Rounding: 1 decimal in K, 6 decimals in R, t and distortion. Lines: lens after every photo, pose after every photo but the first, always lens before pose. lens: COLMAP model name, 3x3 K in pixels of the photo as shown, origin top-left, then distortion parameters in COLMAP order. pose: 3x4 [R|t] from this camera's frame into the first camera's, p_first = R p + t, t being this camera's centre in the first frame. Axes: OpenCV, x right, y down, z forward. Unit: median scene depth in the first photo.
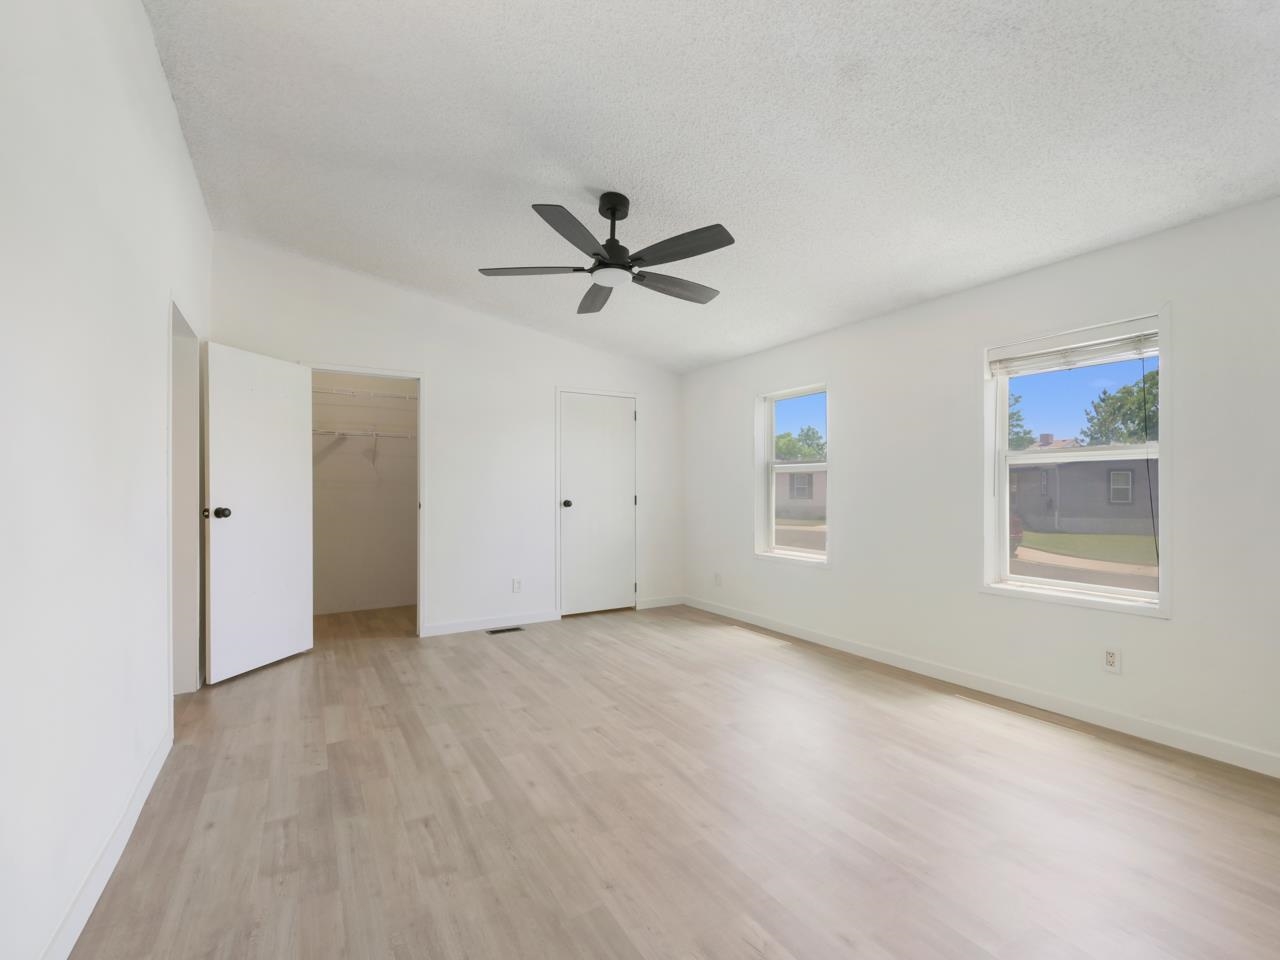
lens RADIAL K [[571.4, 0, 642.1], [0, 571.4, 488.2], [0, 0, 1]] dist [0.001407, 0.000080]
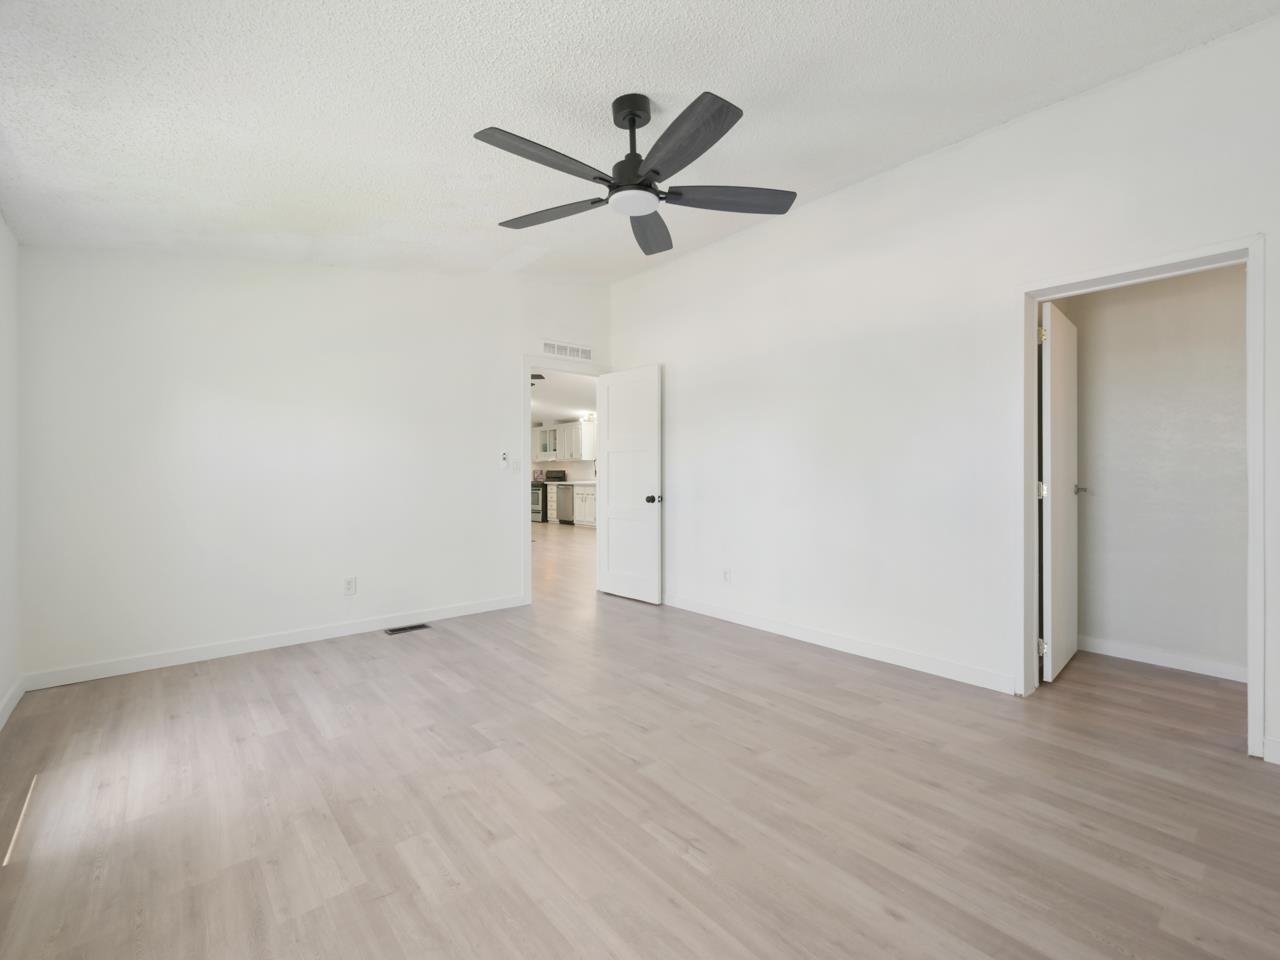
lens RADIAL K [[568.4, 0, 644.7], [0, 568.4, 473.1], [0, 0, 1]] dist [-0.002107, 0.000078]
pose [[-0.985831, 0.007272, -0.167582, 0.077565], [0.006309, 0.999960, 0.006277, 0.006852], [0.167621, 0.005130, -0.985838, 2.098568]]
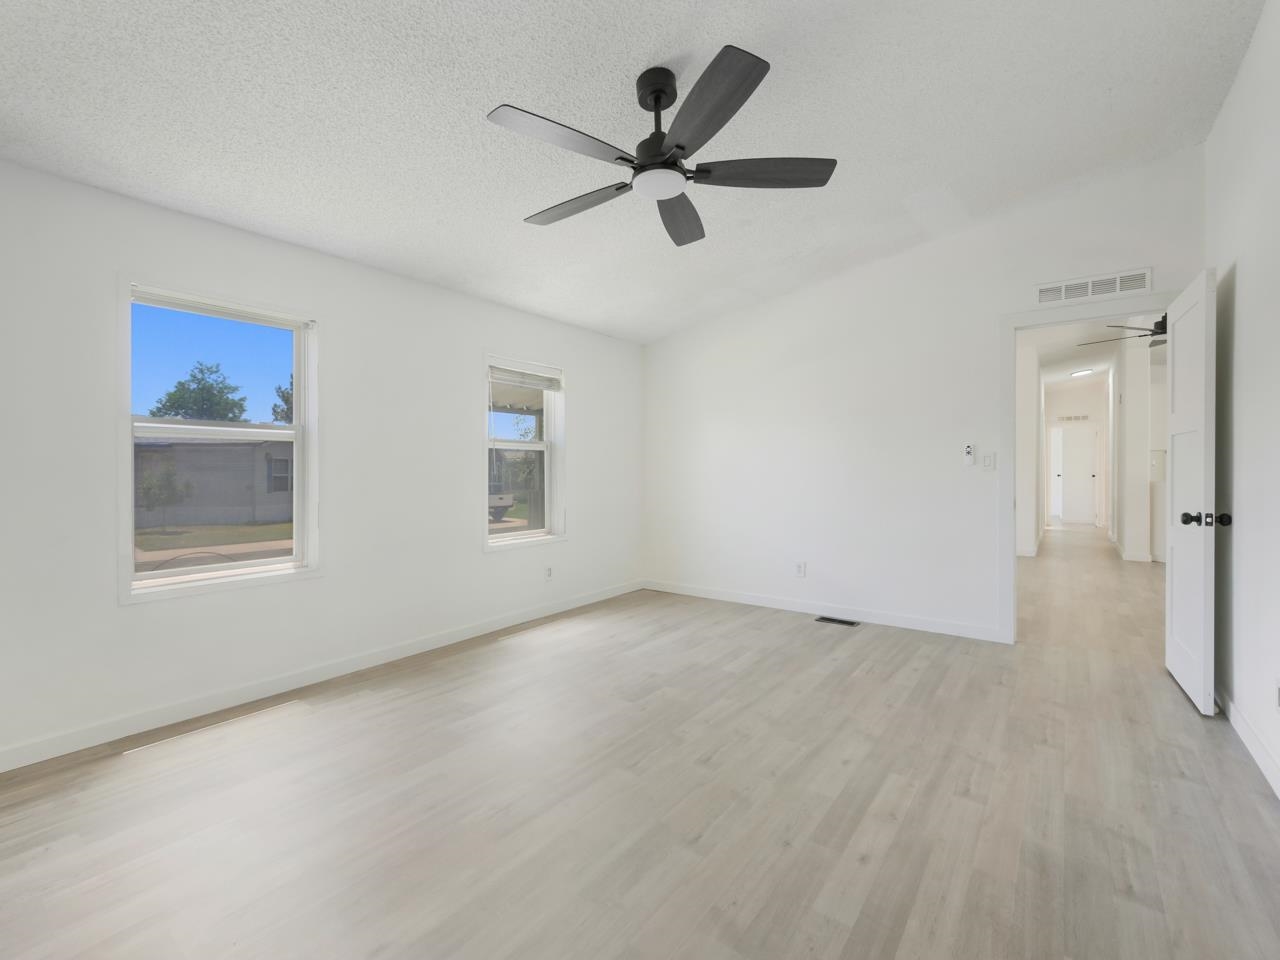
lens RADIAL K [[568.4, 0, 644.7], [0, 568.4, 473.1], [0, 0, 1]] dist [-0.002107, 0.000078]
pose [[-0.384234, -0.000633, 0.923236, -0.871444], [0.004317, 0.999988, 0.002483, 0.015128], [-0.923226, 0.004939, -0.384226, 1.533383]]
